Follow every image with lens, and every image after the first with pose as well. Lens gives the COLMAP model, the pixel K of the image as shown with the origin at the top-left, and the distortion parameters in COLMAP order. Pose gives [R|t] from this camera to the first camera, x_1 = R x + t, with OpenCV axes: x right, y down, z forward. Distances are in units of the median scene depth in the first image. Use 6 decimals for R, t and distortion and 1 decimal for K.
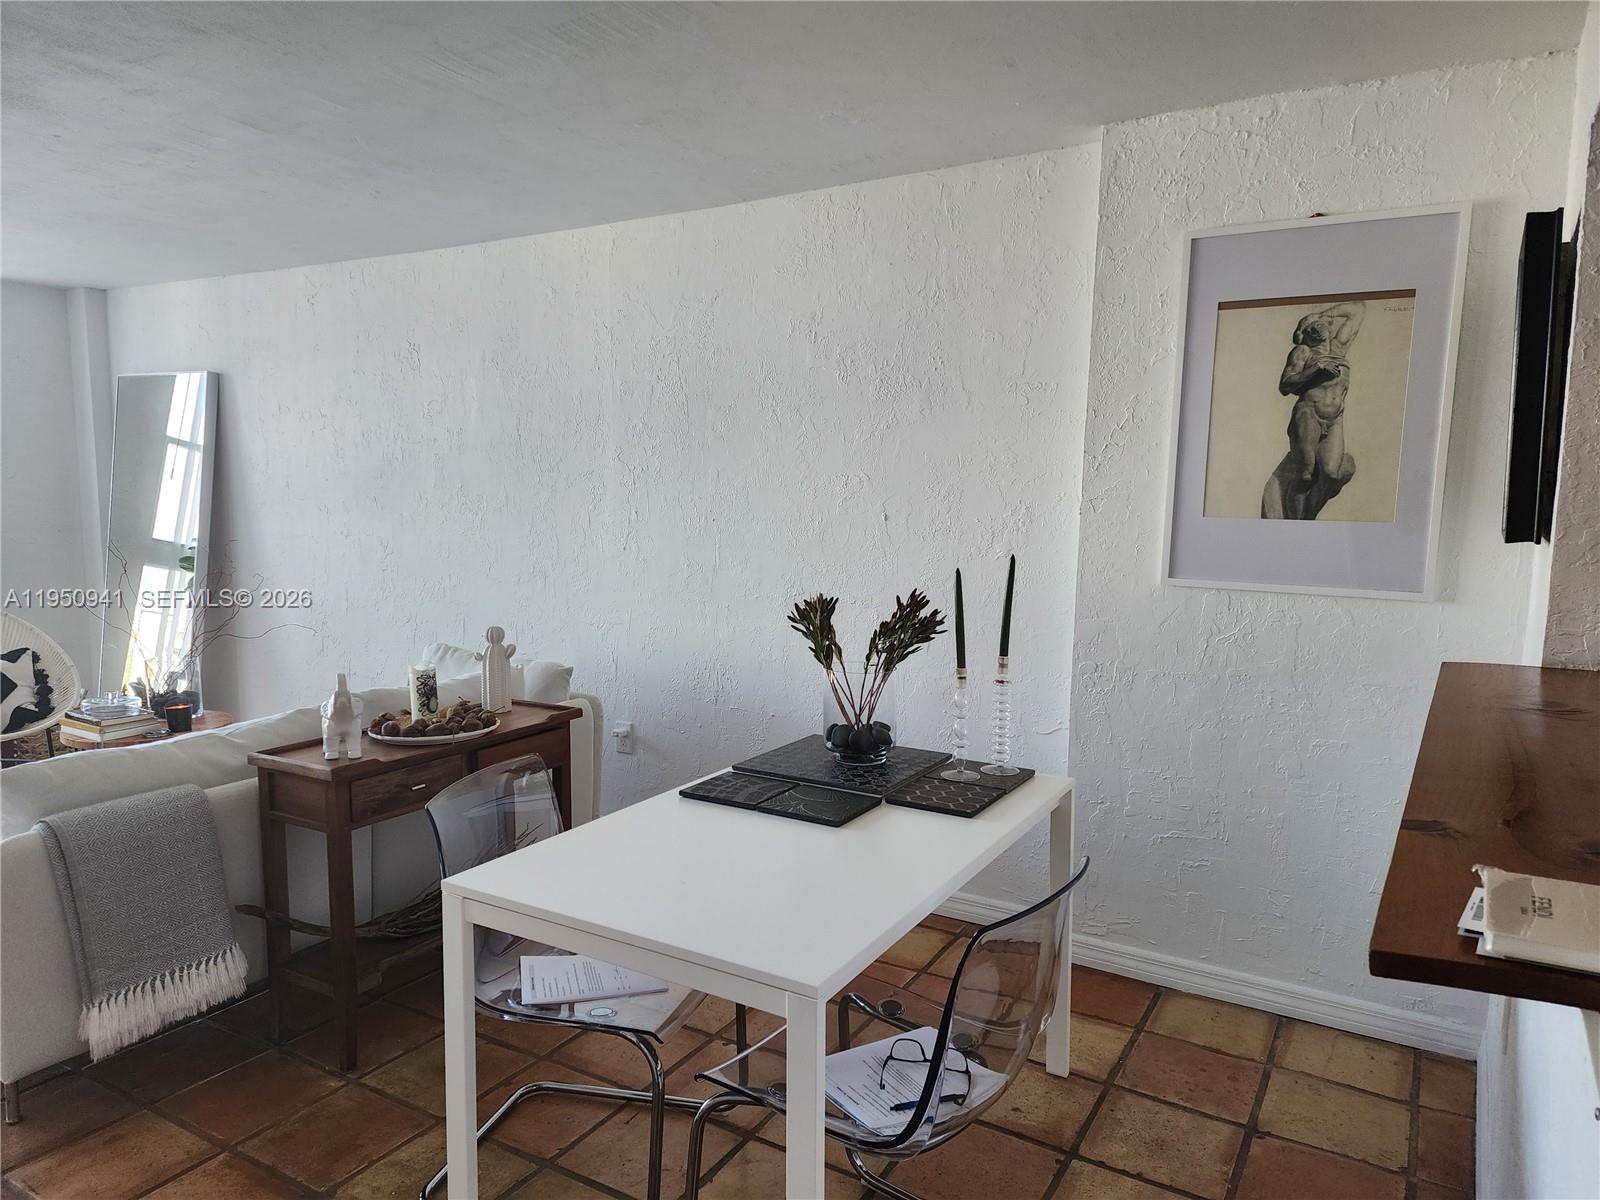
lens RADIAL K [[1066.2, 0, 795.8], [0, 1066.2, 595.8], [0, 0, 1]] dist [0.069106, -0.059462]
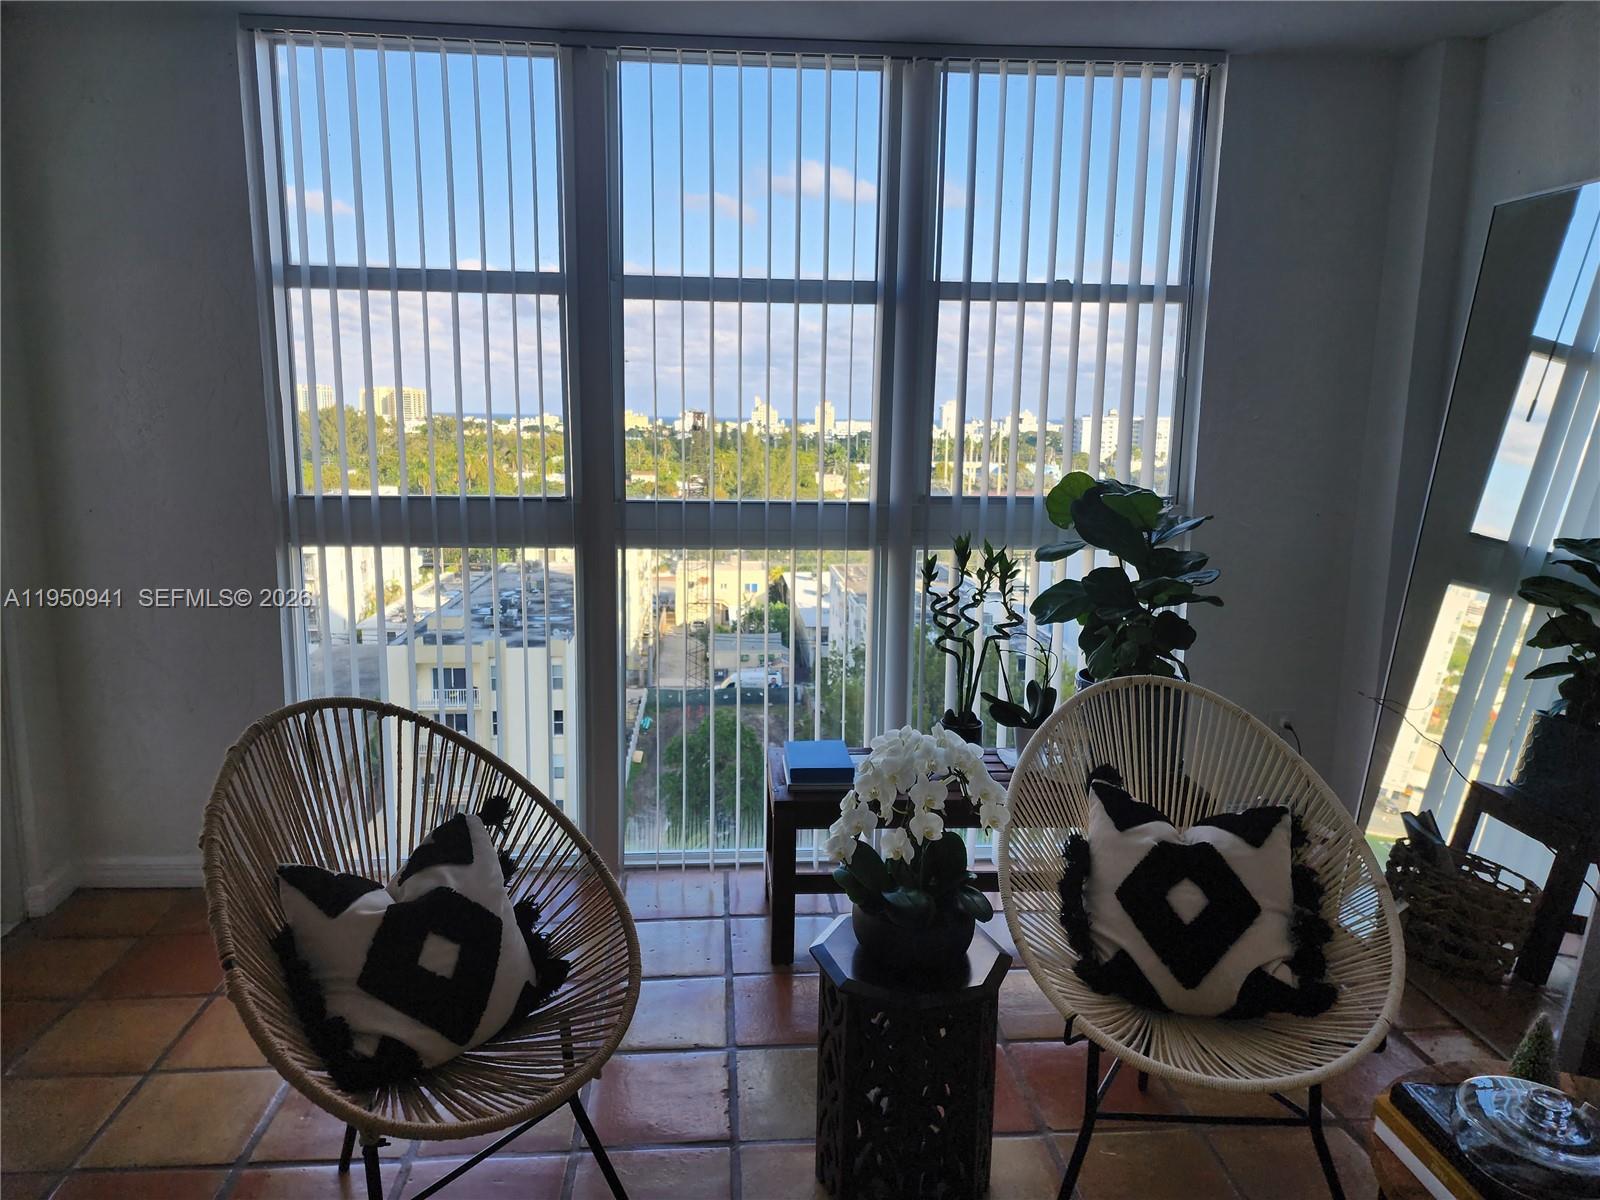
lens RADIAL K [[1066.2, 0, 808.2], [0, 1066.2, 588.4], [0, 0, 1]] dist [0.069106, -0.059462]
pose [[0.570046, 0.129270, -0.811380, -0.343338], [-0.091769, 0.991383, 0.093475, -0.046066], [0.816472, 0.021175, 0.576997, 0.426394]]
